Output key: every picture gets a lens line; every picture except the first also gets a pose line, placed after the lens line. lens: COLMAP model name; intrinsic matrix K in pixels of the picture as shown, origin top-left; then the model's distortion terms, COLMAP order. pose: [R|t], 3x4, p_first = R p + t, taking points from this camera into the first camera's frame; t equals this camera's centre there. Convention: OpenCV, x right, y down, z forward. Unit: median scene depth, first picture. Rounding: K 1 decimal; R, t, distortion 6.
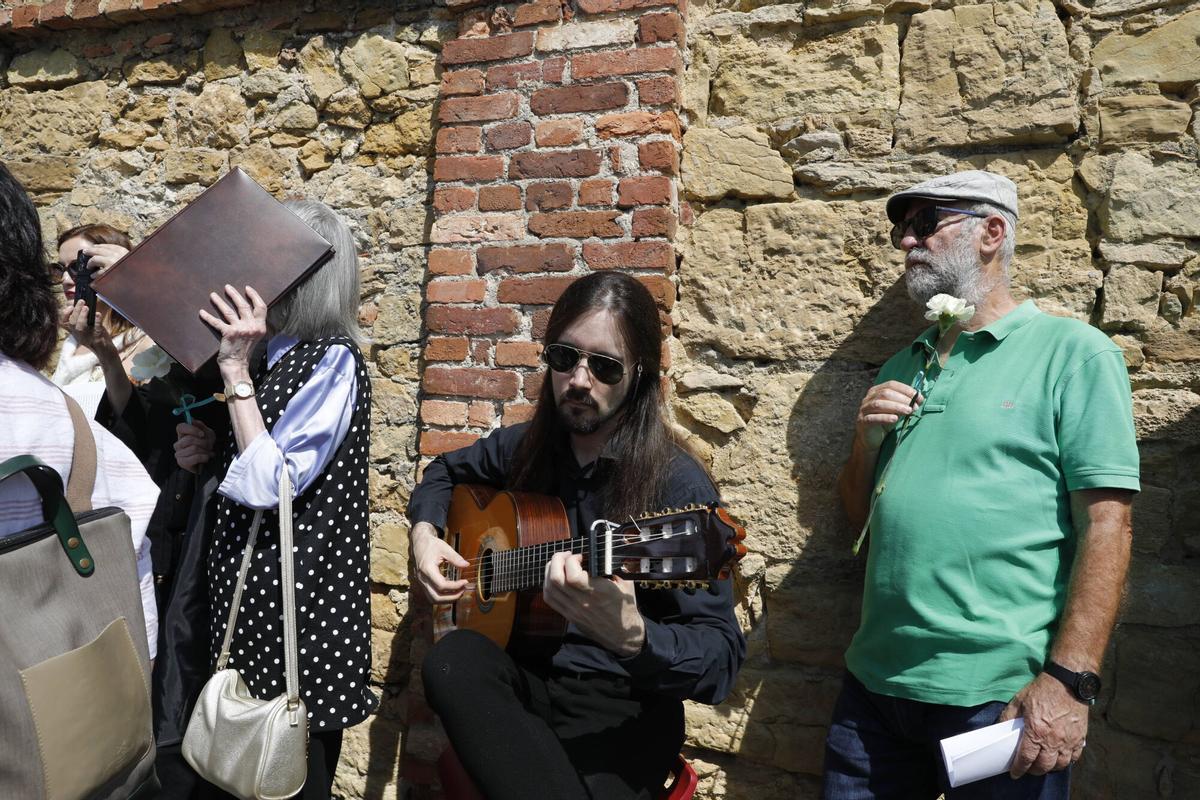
lens RADIAL K [[815.5, 0, 600.3], [0, 815.5, 406.3], [0, 0, 1]] dist [-0.107785, 0.080902]
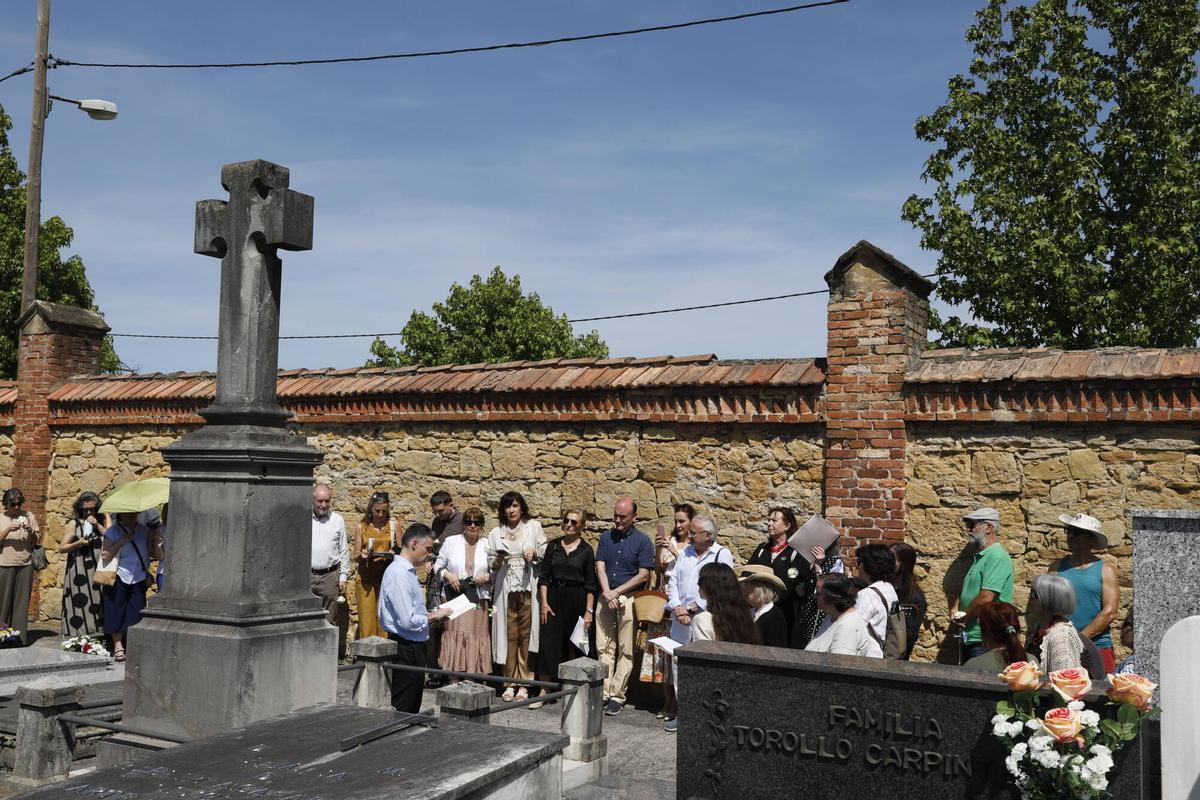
lens RADIAL K [[1209.3, 0, 591.6], [0, 1209.3, 410.3], [0, 0, 1]] dist [0.011047, 0.000000]
pose [[0.973347, -0.035684, -0.226543, -0.014823], [0.023299, 0.998096, -0.057110, -0.373766], [0.228150, 0.050310, 0.972325, -3.918081]]
